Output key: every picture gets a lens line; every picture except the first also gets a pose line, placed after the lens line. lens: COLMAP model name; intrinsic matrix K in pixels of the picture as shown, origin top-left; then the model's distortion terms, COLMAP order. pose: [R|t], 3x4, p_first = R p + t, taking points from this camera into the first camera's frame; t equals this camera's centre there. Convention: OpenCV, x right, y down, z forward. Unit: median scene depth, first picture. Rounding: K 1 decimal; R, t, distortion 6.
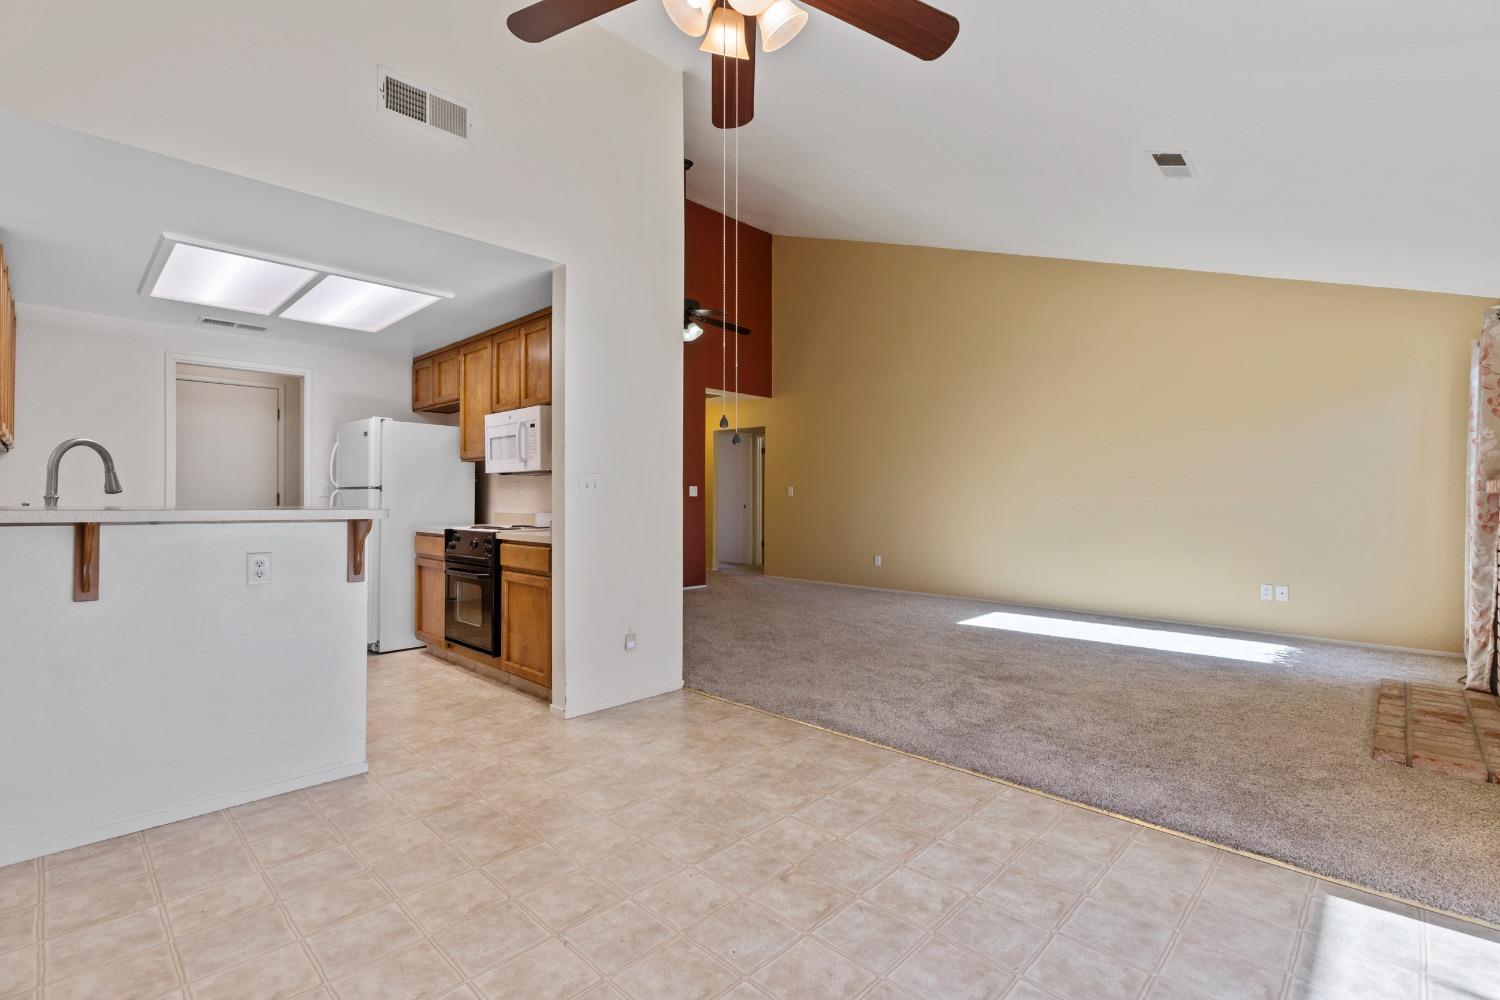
lens RADIAL K [[681.1, 0, 756.8], [0, 681.1, 494.0], [0, 0, 1]] dist [0.002160, 0.000375]
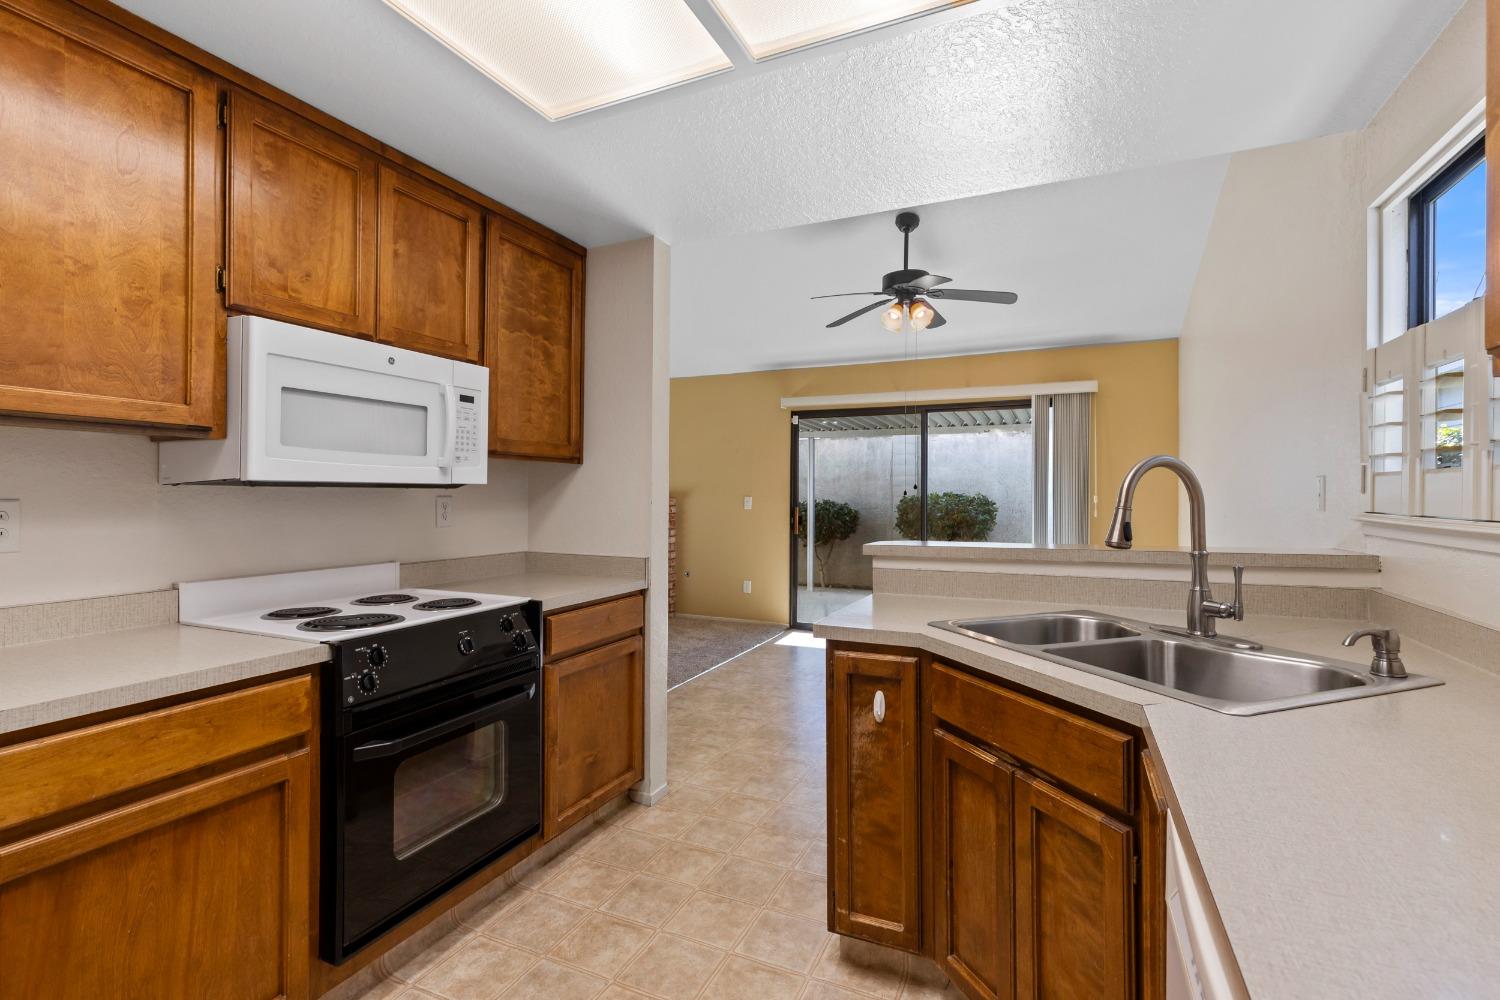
lens RADIAL K [[681.1, 0, 753.0], [0, 681.1, 494.0], [0, 0, 1]] dist [0.002160, 0.000375]
pose [[-0.327868, -0.000009, 0.944724, -1.247096], [-0.008996, 0.999955, -0.003113, -0.035194], [-0.944681, -0.009520, -0.327853, 1.337579]]
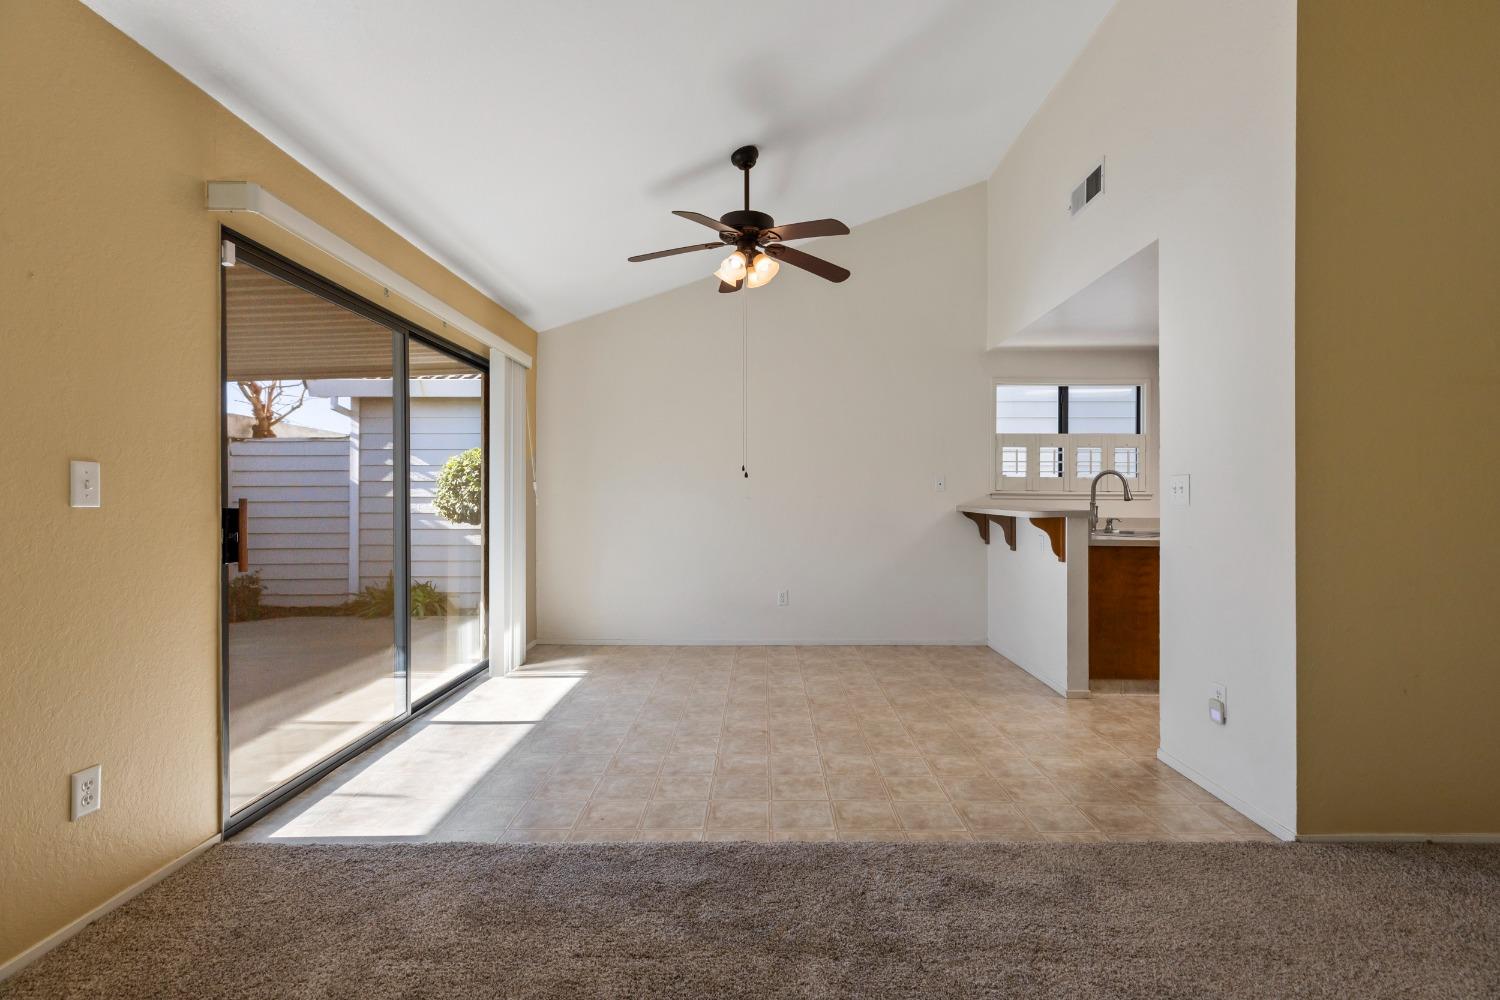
lens RADIAL K [[681.1, 0, 749.6], [0, 681.1, 500.0], [0, 0, 1]] dist [0.002160, 0.000375]
pose [[-0.736114, -0.001313, -0.676856, 0.795988], [-0.001094, 0.999999, -0.000751, -0.000734], [0.676856, 0.000188, -0.736115, 1.467841]]
